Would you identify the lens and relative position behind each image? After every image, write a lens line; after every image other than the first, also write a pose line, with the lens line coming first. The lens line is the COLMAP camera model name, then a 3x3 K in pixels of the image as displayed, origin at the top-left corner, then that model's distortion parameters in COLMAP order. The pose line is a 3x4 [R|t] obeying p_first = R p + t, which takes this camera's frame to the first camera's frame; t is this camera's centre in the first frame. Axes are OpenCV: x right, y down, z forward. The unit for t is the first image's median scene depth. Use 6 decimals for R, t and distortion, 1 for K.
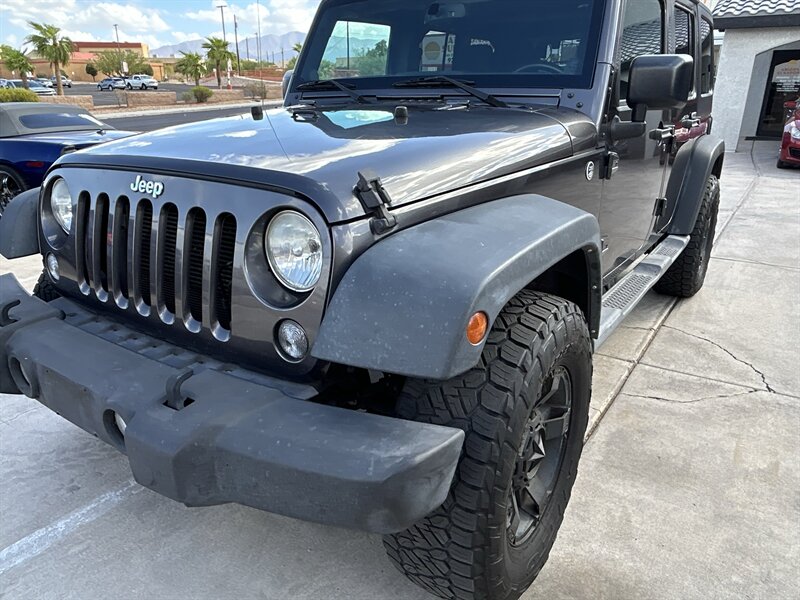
lens RADIAL K [[567.6, 0, 395.5], [0, 567.6, 299.1], [0, 0, 1]] dist [-0.006572, 0.000554]
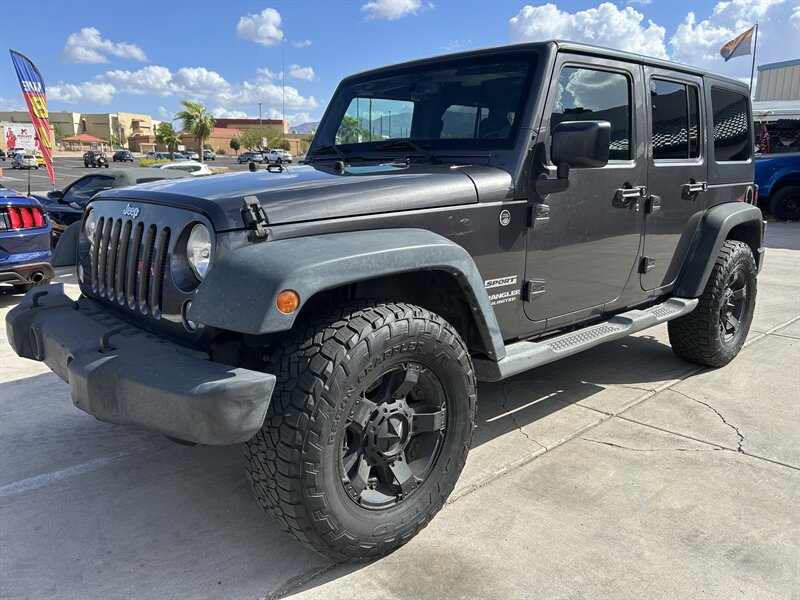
lens RADIAL K [[603.8, 0, 399.3], [0, 603.8, 302.9], [0, 0, 1]] dist [0.041374, -0.040603]
pose [[0.978290, 0.055394, -0.199701, 0.302581], [-0.081051, 0.989131, -0.122678, 0.090947], [0.190735, 0.136200, 0.972147, -0.176018]]
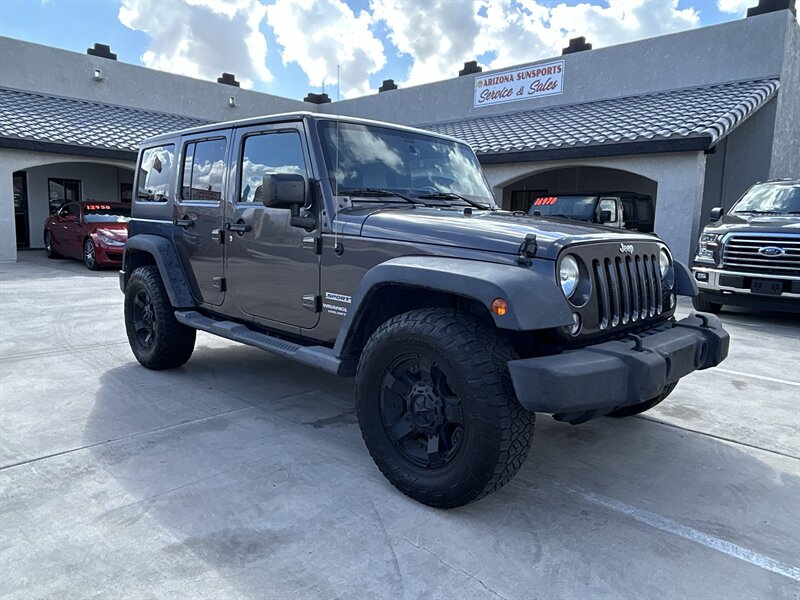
lens RADIAL K [[567.6, 0, 403.0], [0, 567.6, 298.7], [0, 0, 1]] dist [-0.006572, 0.000554]
pose [[0.186384, -0.126662, 0.974278, -1.381878], [0.312465, 0.947808, 0.063445, -0.225374], [-0.931465, 0.292603, 0.216233, 0.771047]]
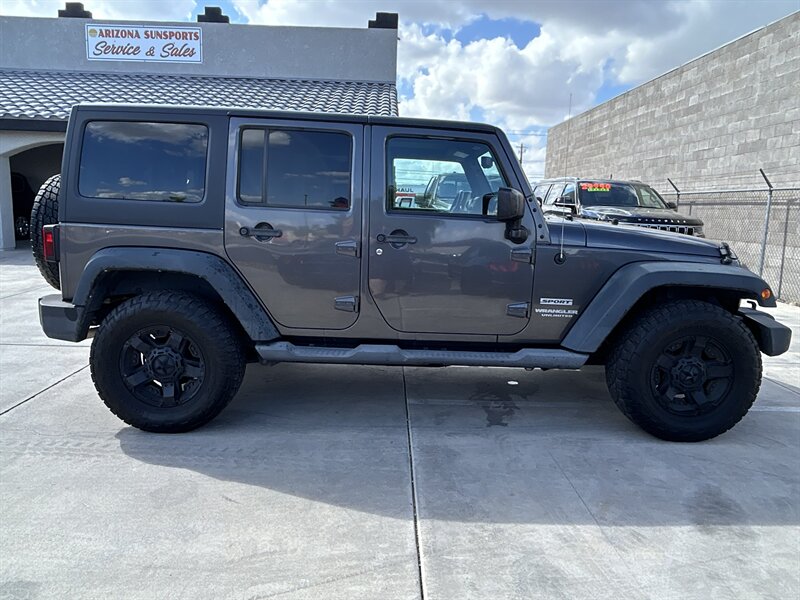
lens RADIAL K [[567.6, 0, 400.8], [0, 567.6, 295.8], [0, 0, 1]] dist [-0.006572, 0.000554]
pose [[-0.569165, -0.151273, 0.808188, -1.112257], [0.251331, 0.903875, 0.346183, -0.757523], [-0.782869, 0.400157, -0.476434, 2.064030]]
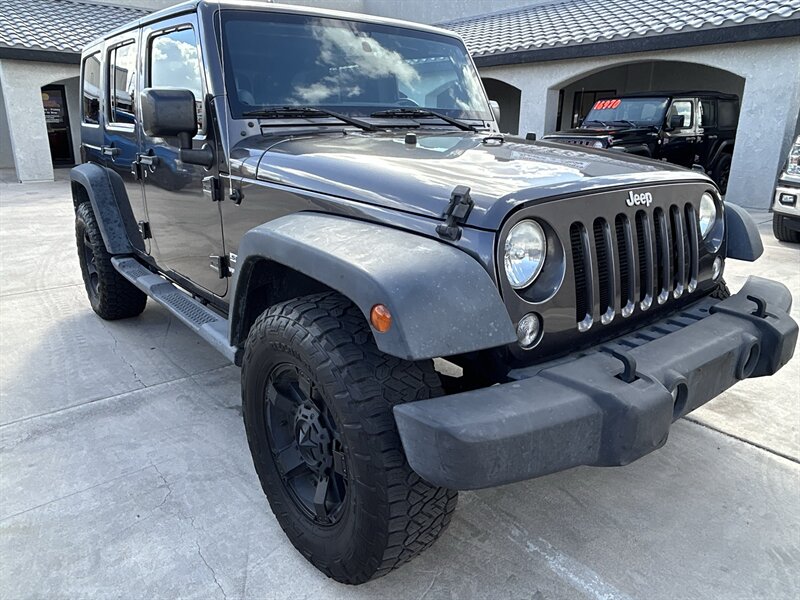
lens RADIAL K [[567.6, 0, 399.2], [0, 567.6, 298.5], [0, 0, 1]] dist [-0.006572, 0.000554]
pose [[0.301583, -0.274828, 0.912972, -0.999846], [0.320152, 0.931148, 0.174544, -0.216078], [-0.898081, 0.239651, 0.368805, 0.619707]]
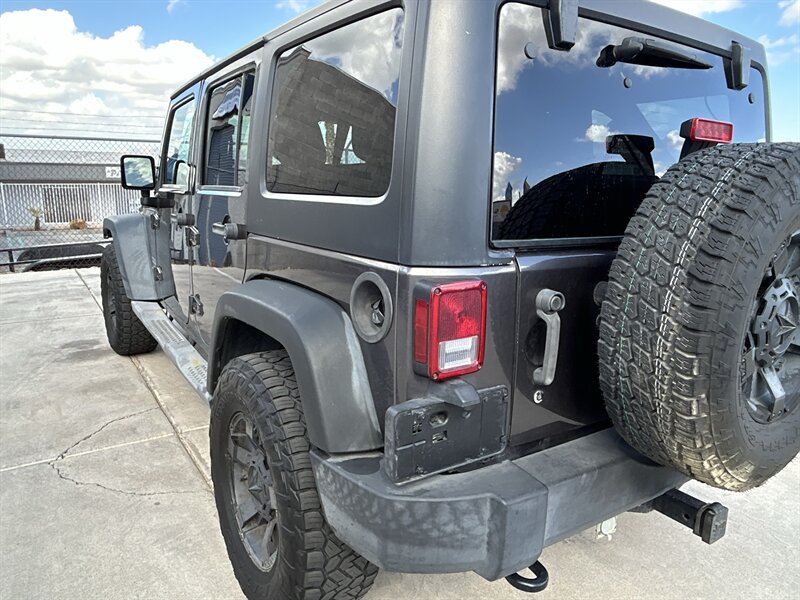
lens RADIAL K [[567.6, 0, 397.5], [0, 567.6, 294.1], [0, 0, 1]] dist [-0.006572, 0.000554]
pose [[-0.371867, 0.183367, -0.909995, 1.371357], [-0.336675, 0.886908, 0.316297, -0.671754], [0.865081, 0.423993, -0.268077, 1.780042]]
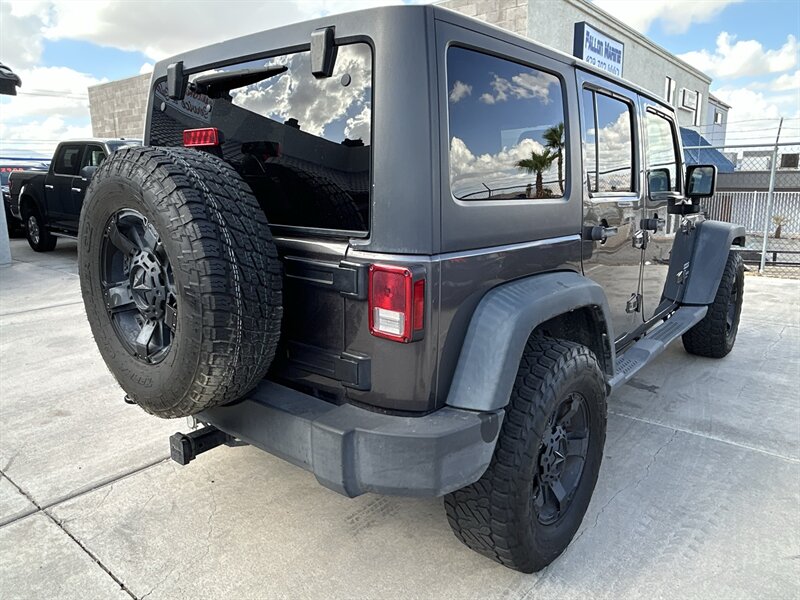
lens RADIAL K [[567.6, 0, 398.6], [0, 567.6, 292.4], [0, 0, 1]] dist [-0.006572, 0.000554]
pose [[-0.995775, -0.014547, 0.090668, 0.373037], [0.035001, 0.852712, 0.521208, -0.944912], [-0.084896, 0.522179, -0.848600, 2.532161]]
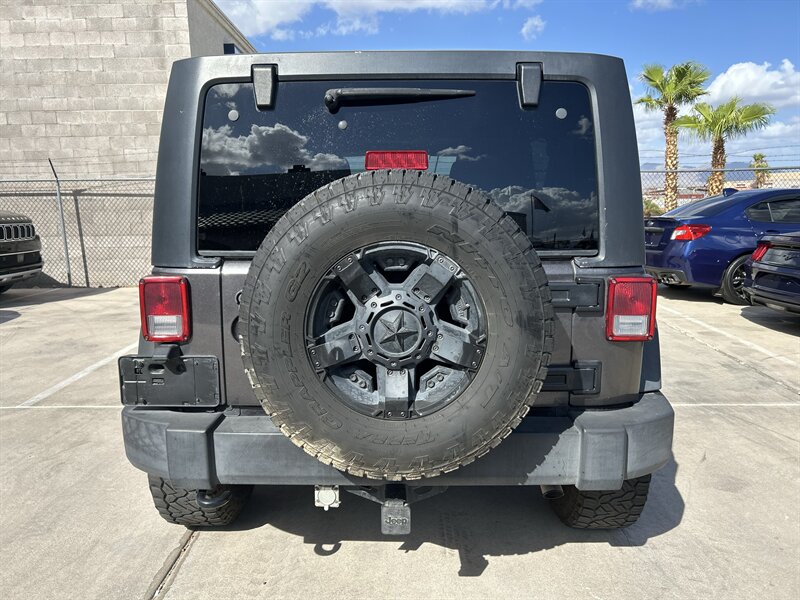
lens RADIAL K [[603.8, 0, 394.6], [0, 603.8, 300.9], [0, 0, 1]] dist [0.041374, -0.040603]
pose [[-0.832103, 0.101698, -0.545218, 1.095051], [-0.178674, 0.881482, 0.437109, -0.906089], [0.525053, 0.461136, -0.715313, 2.404942]]
